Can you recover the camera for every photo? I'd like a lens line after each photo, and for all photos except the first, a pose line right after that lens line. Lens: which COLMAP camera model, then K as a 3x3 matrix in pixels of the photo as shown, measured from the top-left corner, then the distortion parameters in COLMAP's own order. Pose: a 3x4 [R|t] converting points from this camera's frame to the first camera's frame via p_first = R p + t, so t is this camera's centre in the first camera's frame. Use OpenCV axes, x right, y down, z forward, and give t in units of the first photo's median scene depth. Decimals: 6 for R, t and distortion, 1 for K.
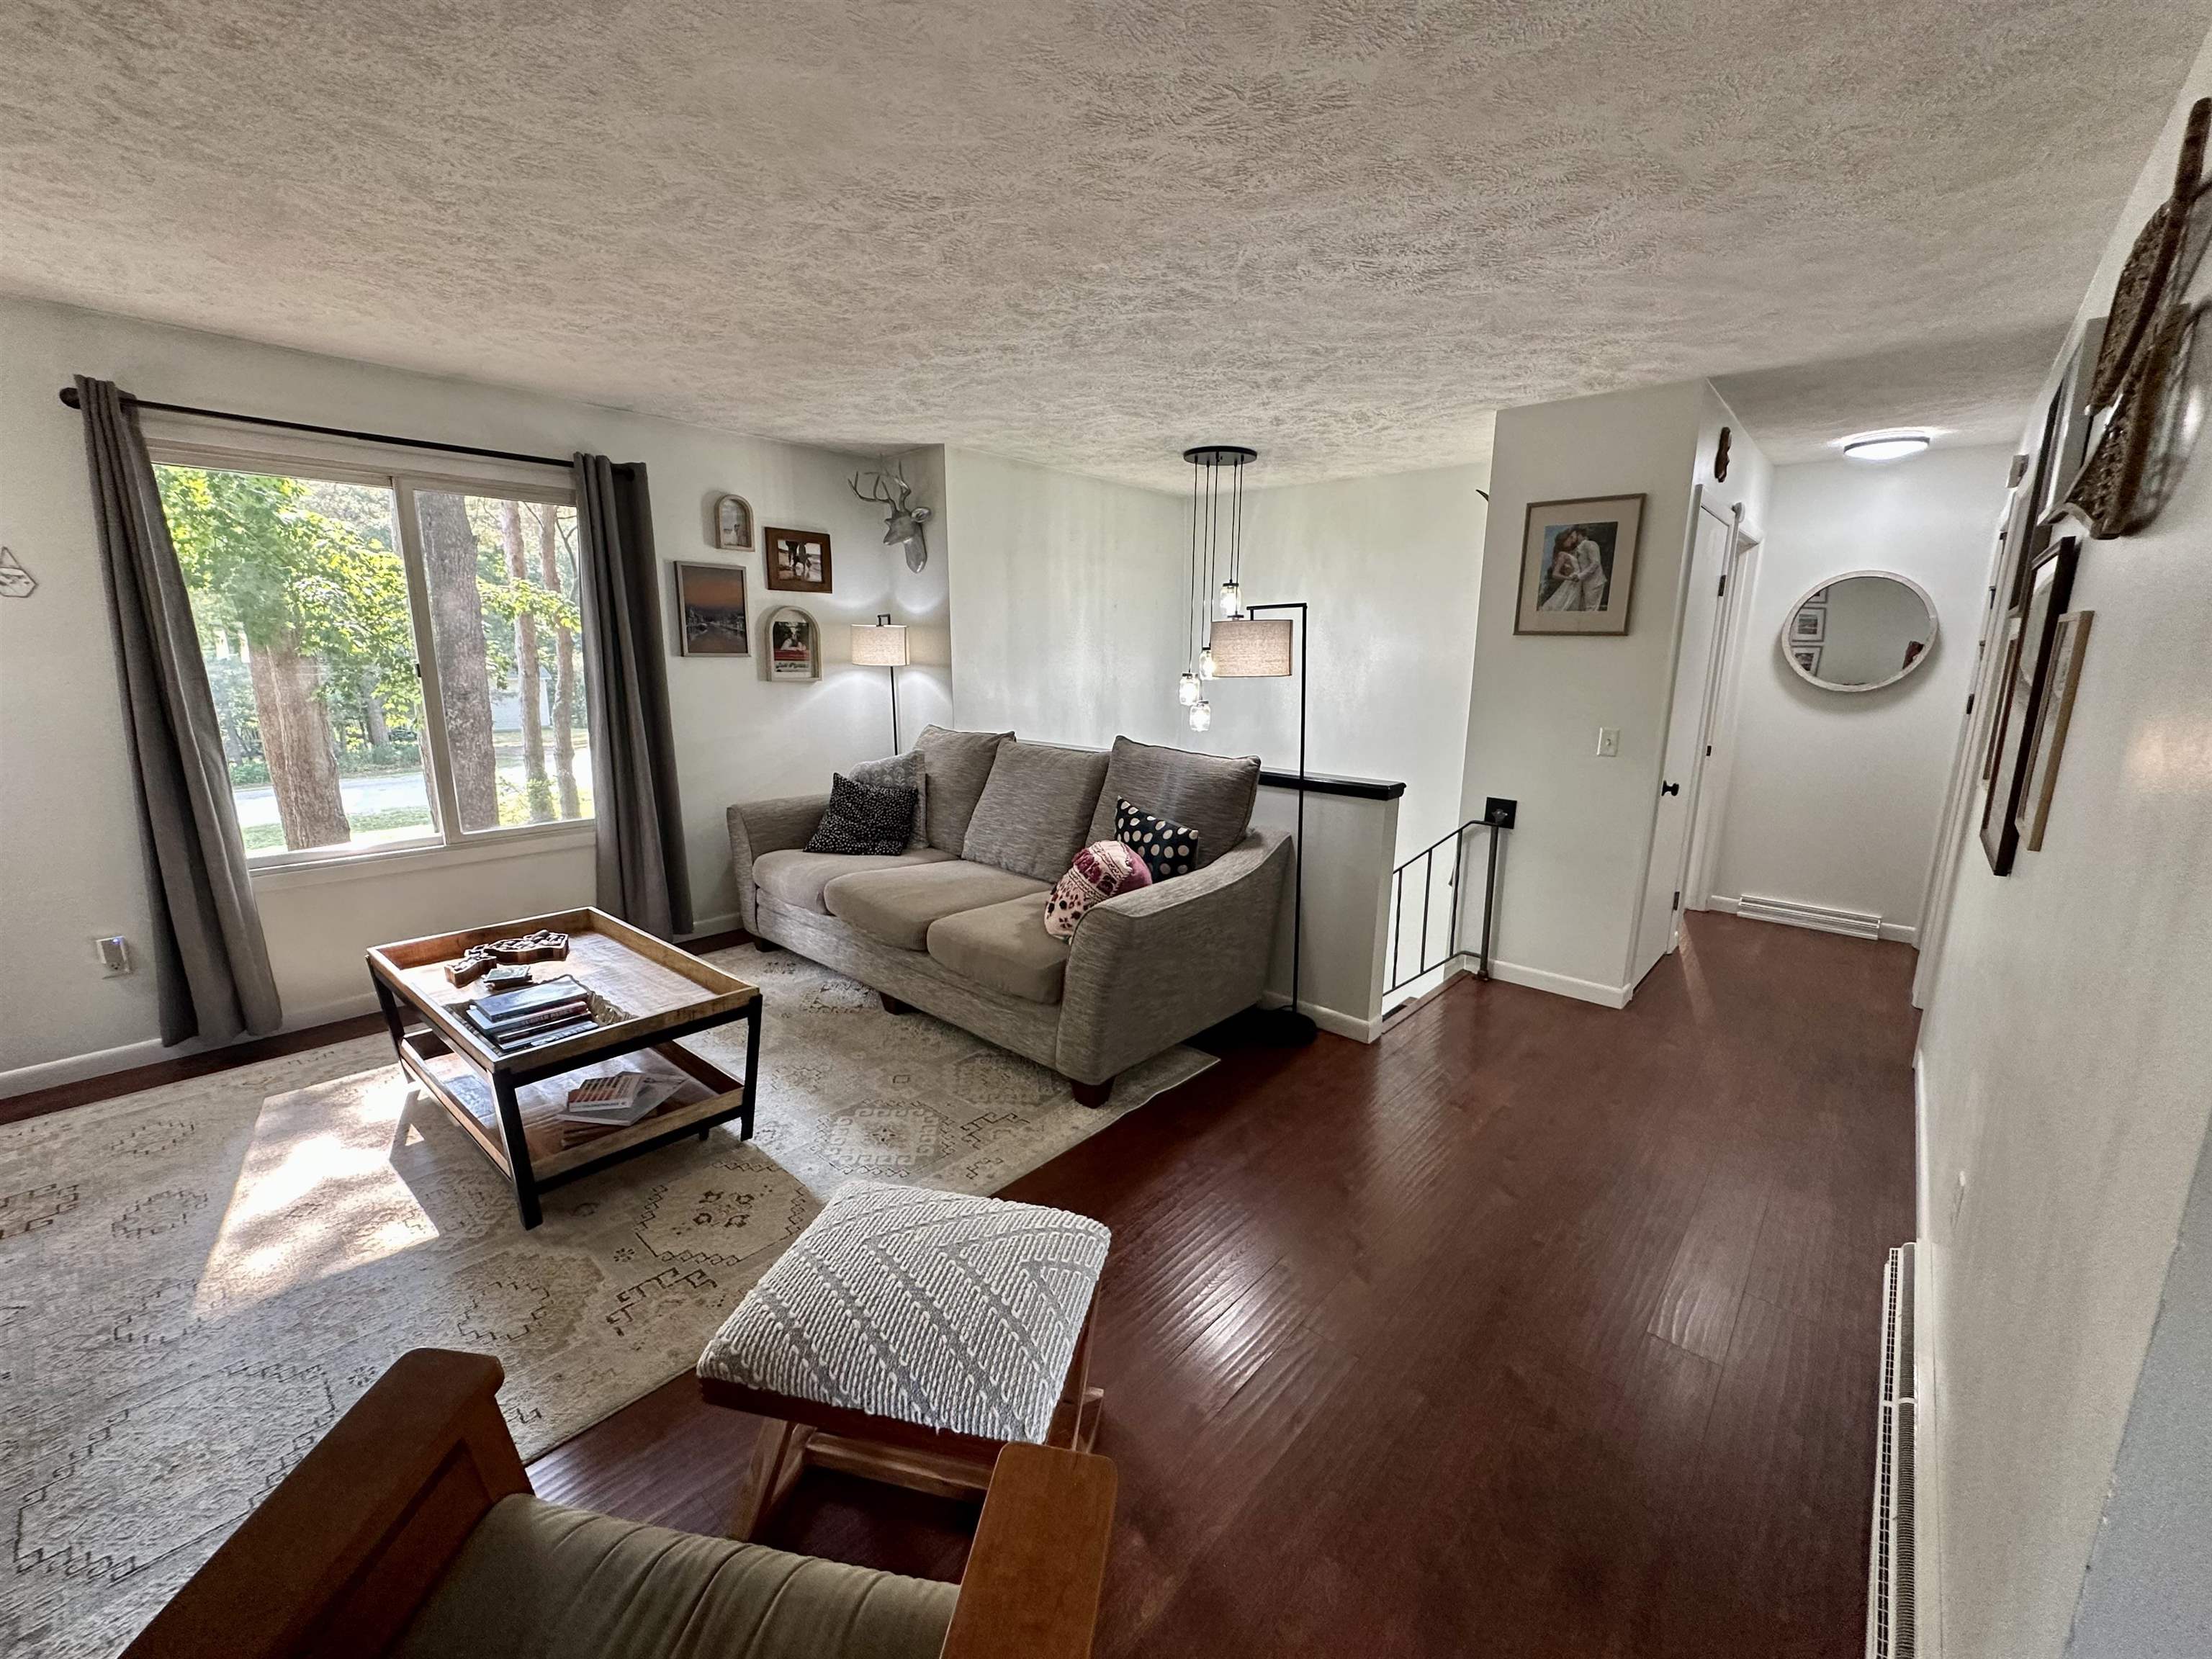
lens RADIAL K [[889.5, 0, 1106.7], [0, 889.5, 826.6], [0, 0, 1]] dist [-0.000556, -0.000402]
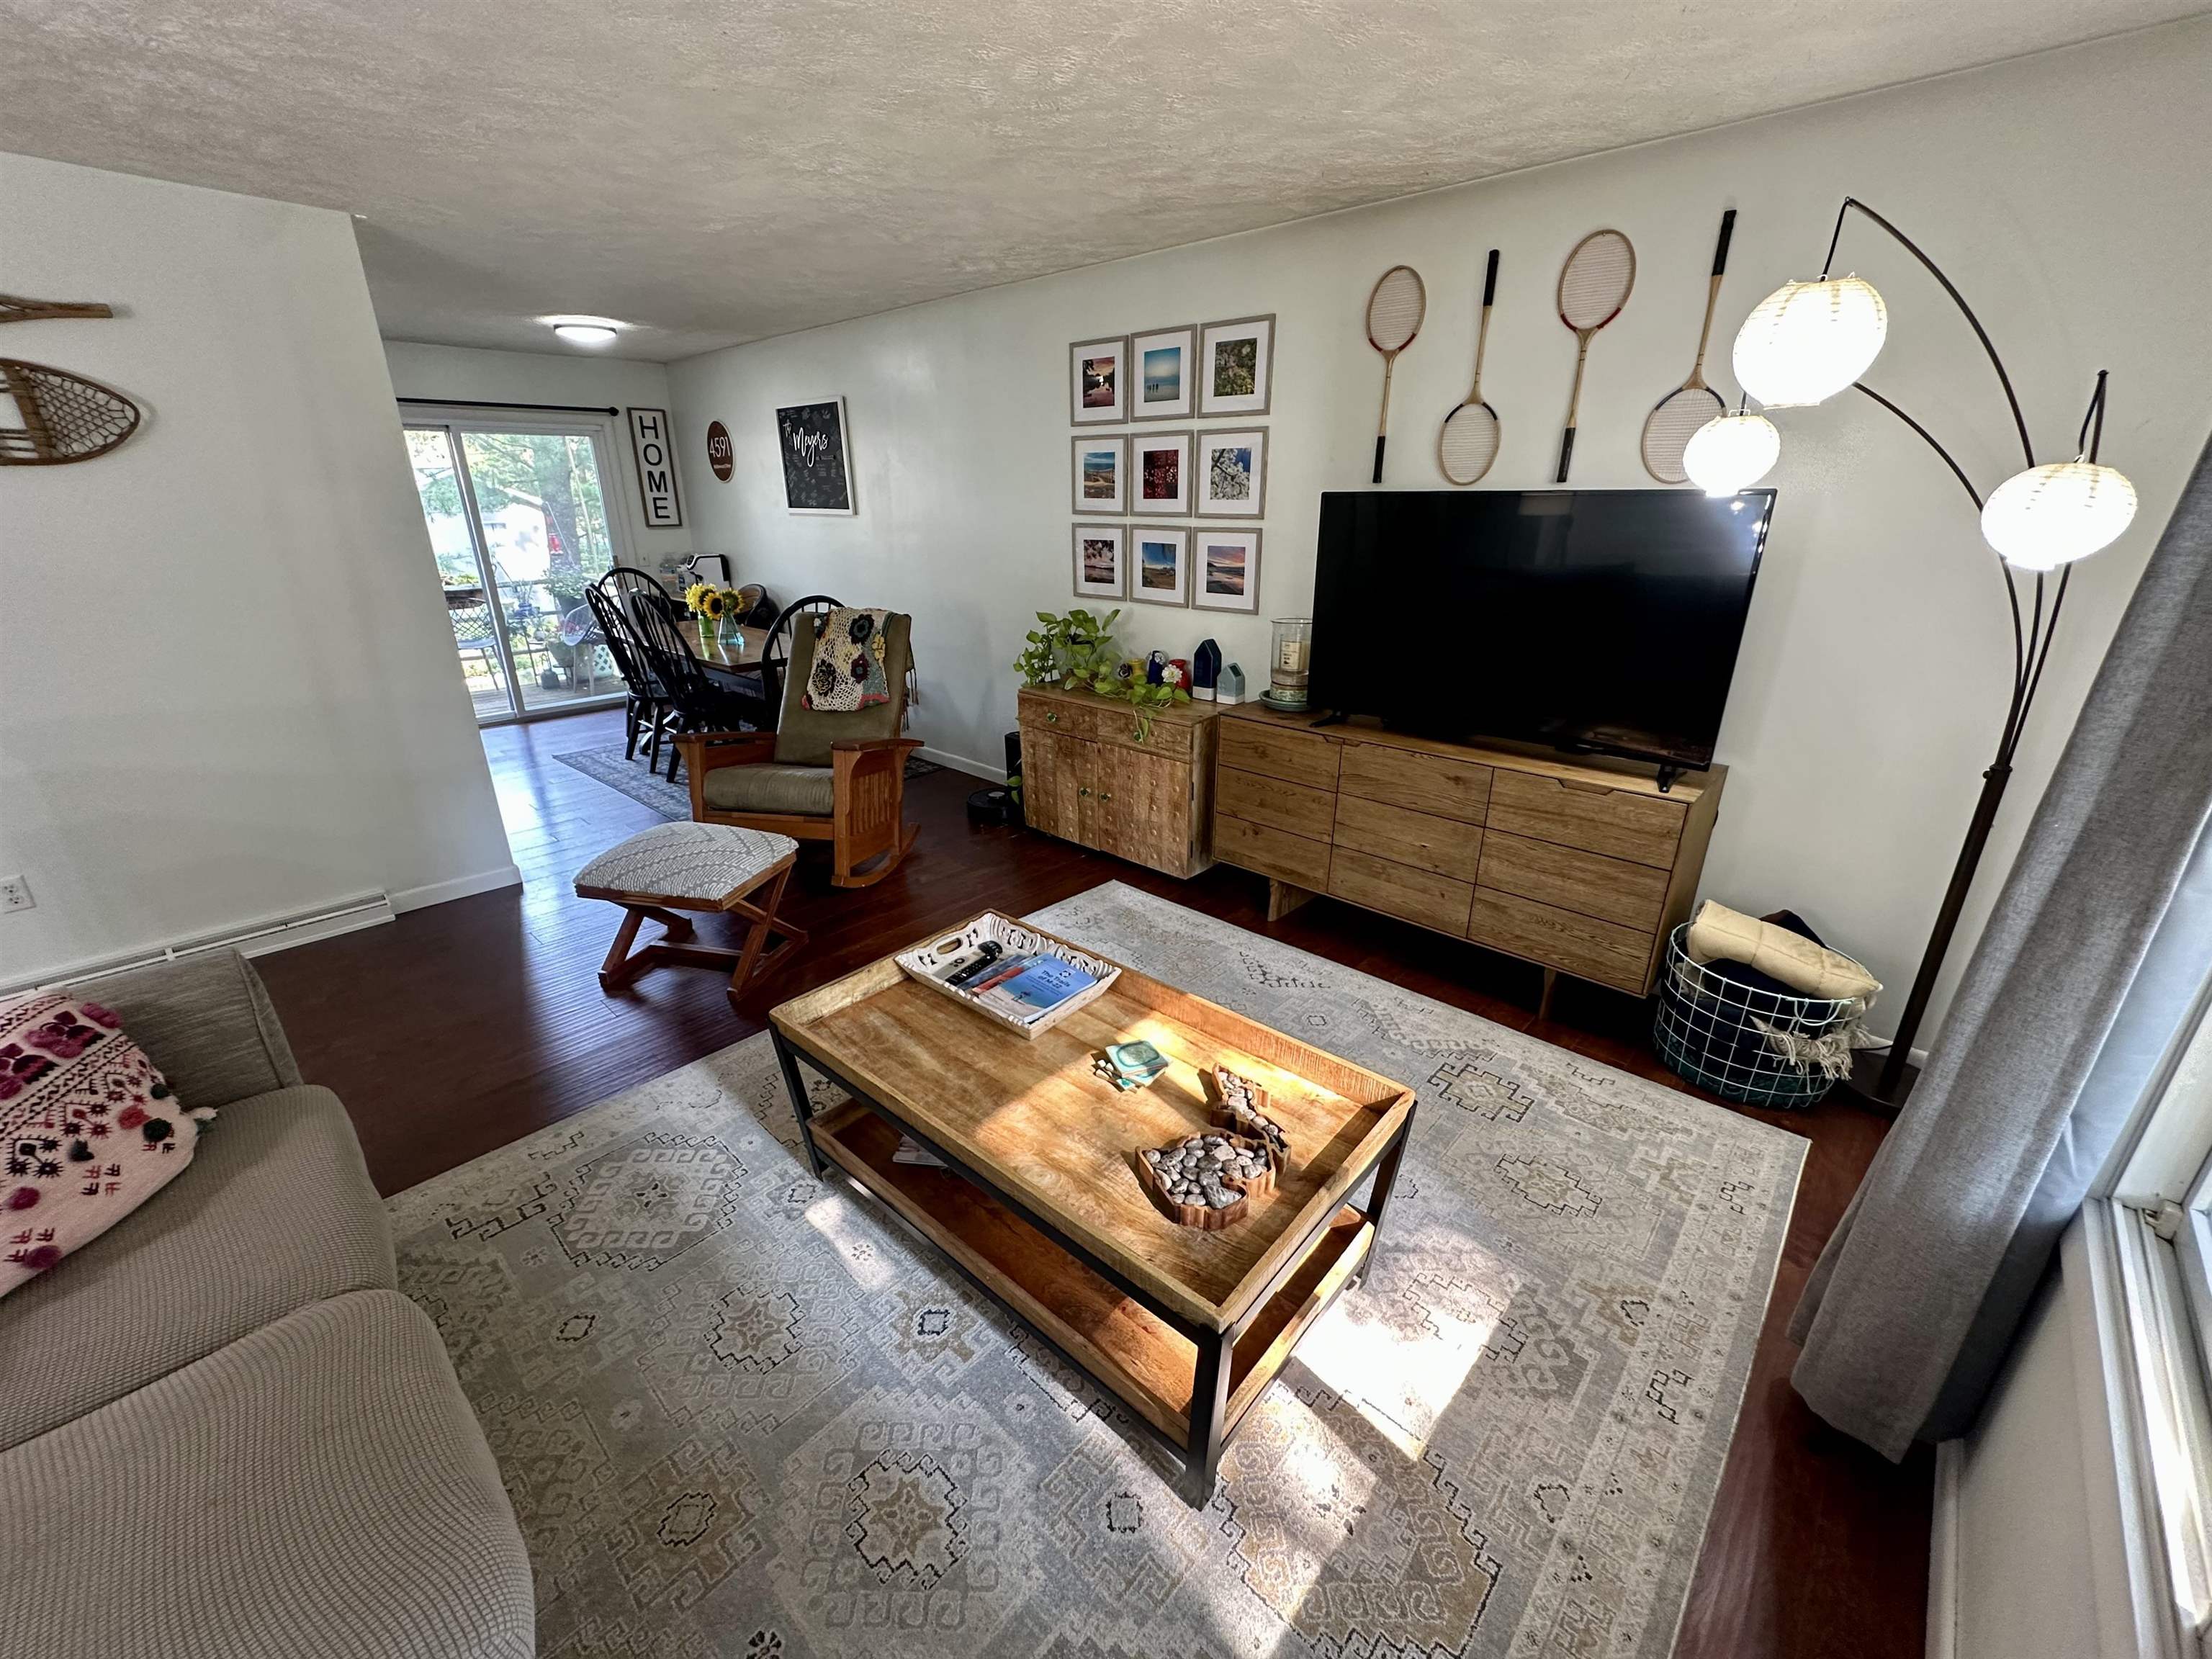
lens RADIAL K [[889.5, 0, 1106.7], [0, 889.5, 826.6], [0, 0, 1]] dist [-0.000556, -0.000402]
pose [[-0.999754, -0.016639, 0.014679, -0.539325], [-0.006448, 0.850873, 0.525332, -0.281293], [-0.021231, 0.525108, -0.850771, 1.219331]]
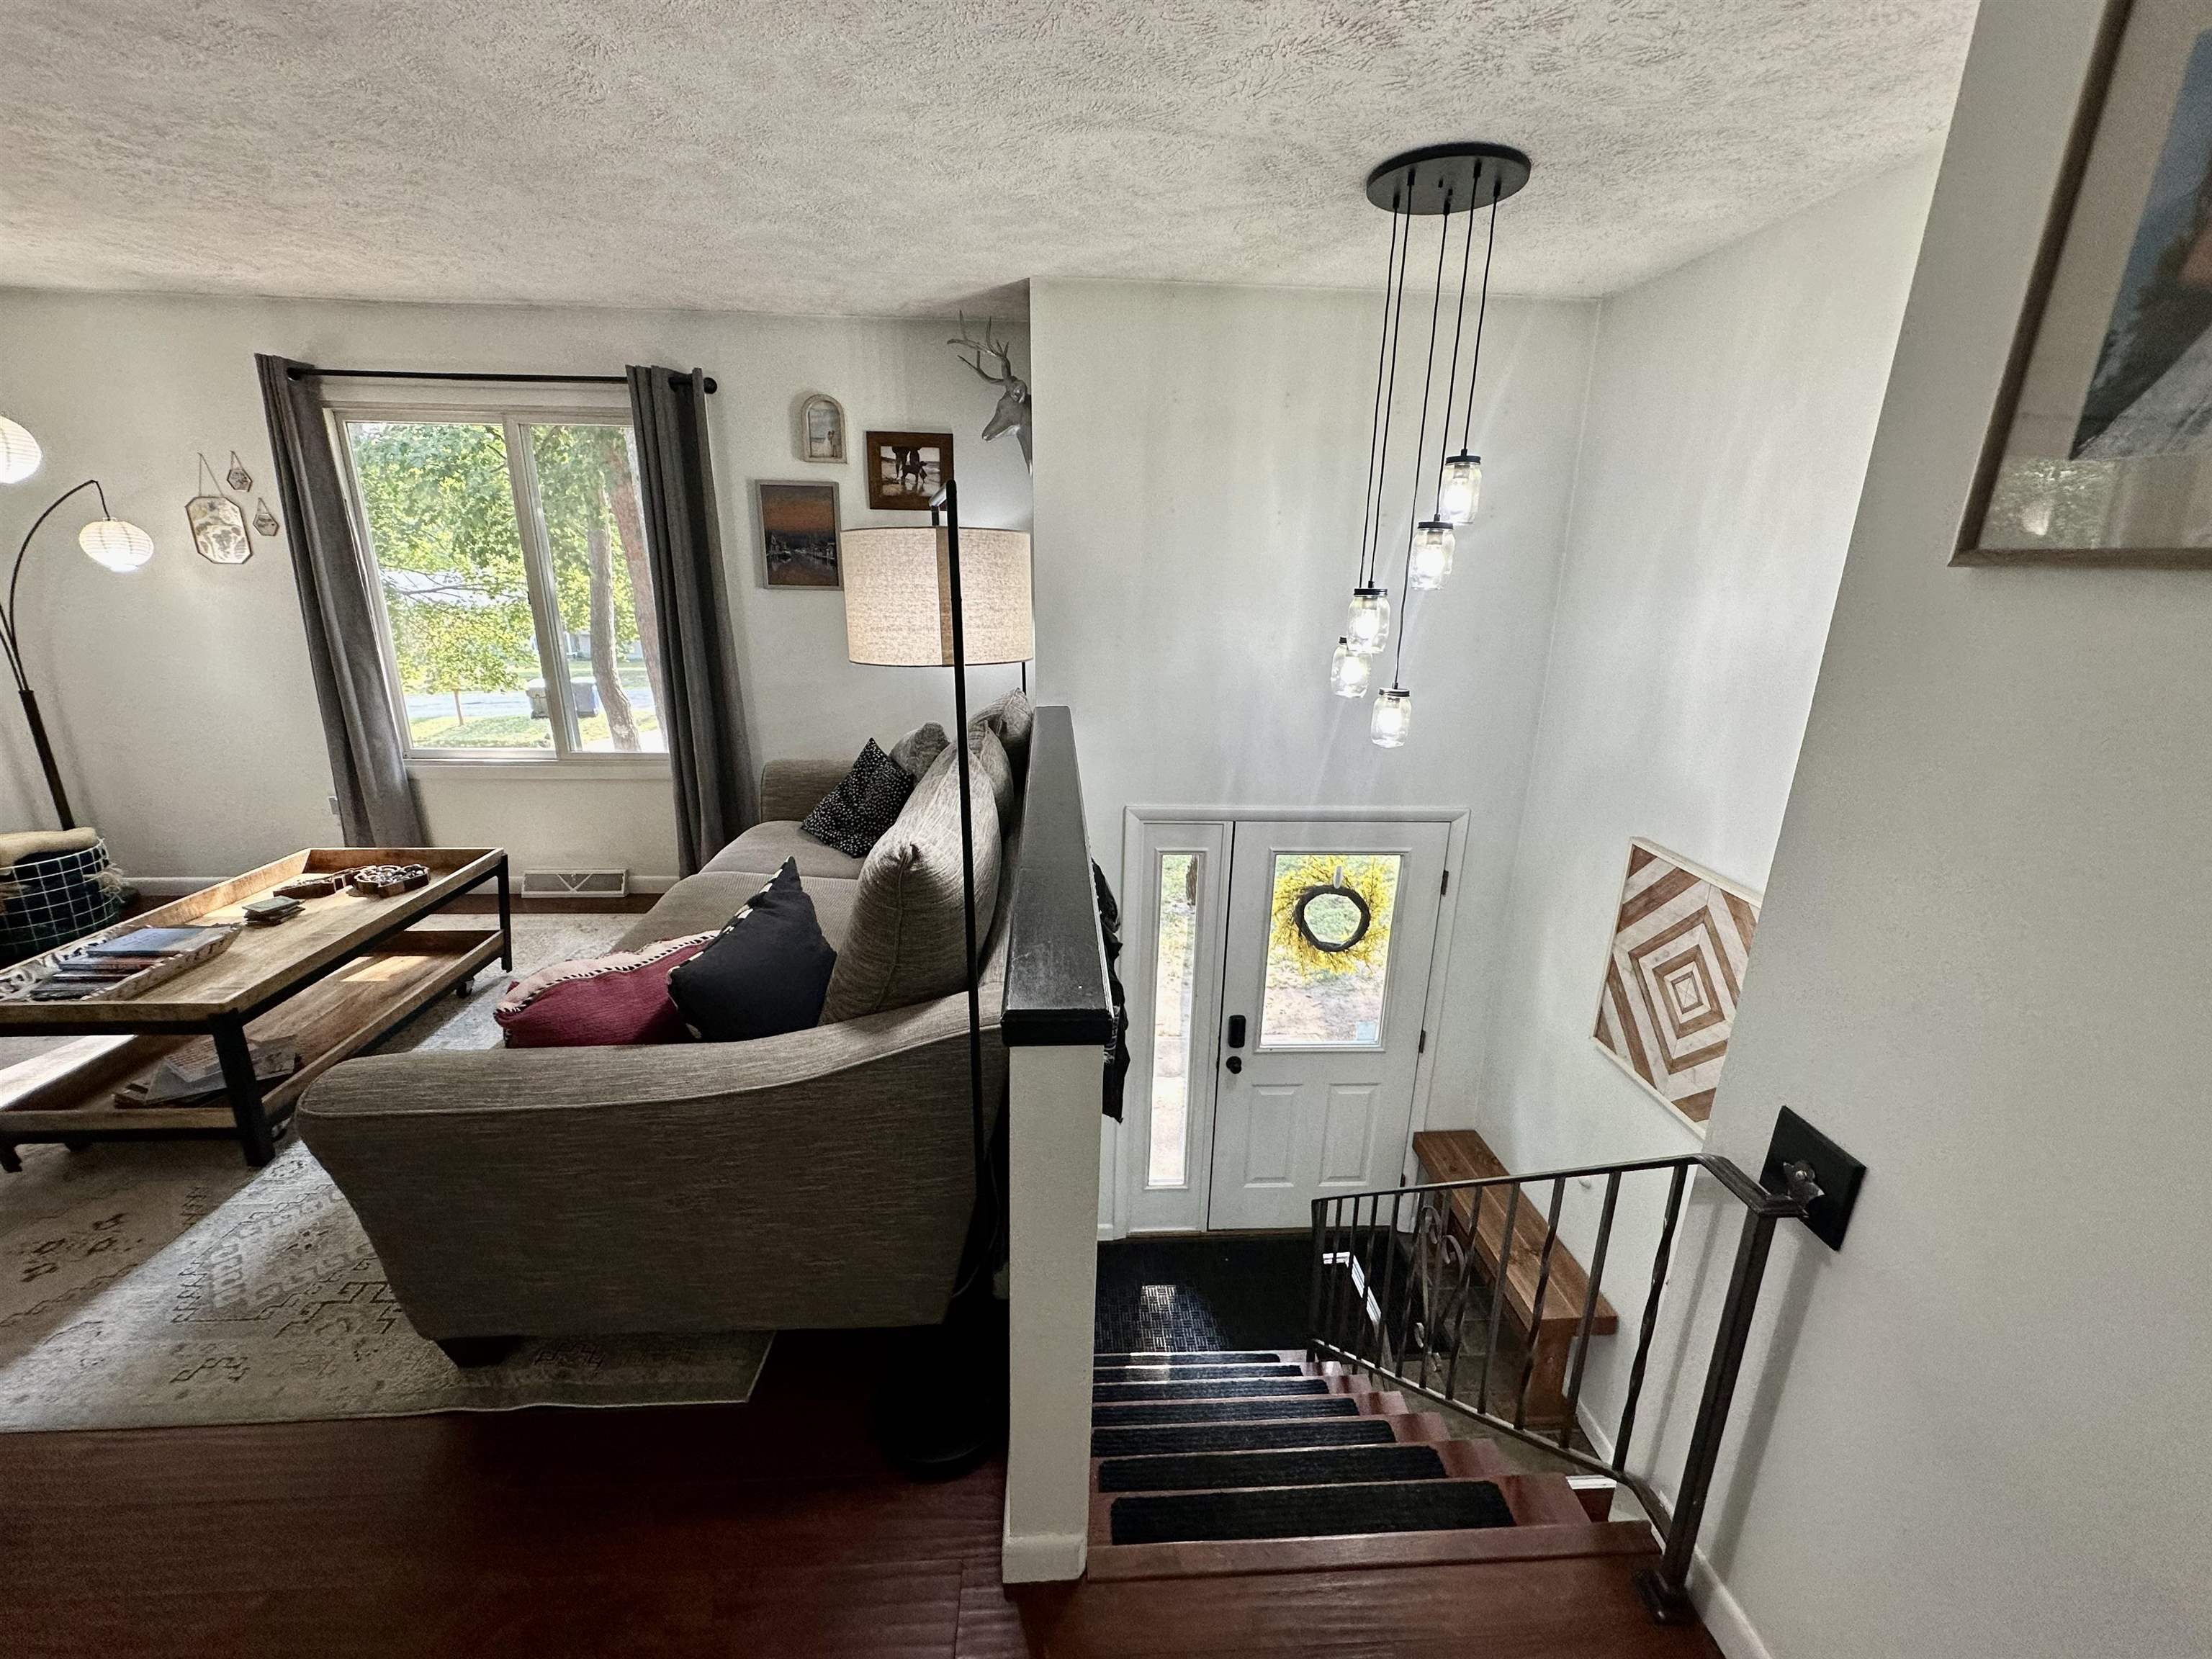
lens RADIAL K [[887.7, 0, 1107.4], [0, 887.7, 820.2], [0, 0, 1]] dist [-0.000332, -0.000360]
pose [[0.709465, 0.195237, -0.677158, 0.547179], [-0.147741, 0.980712, 0.127968, -0.163430], [0.689081, 0.009255, 0.724625, 0.756057]]
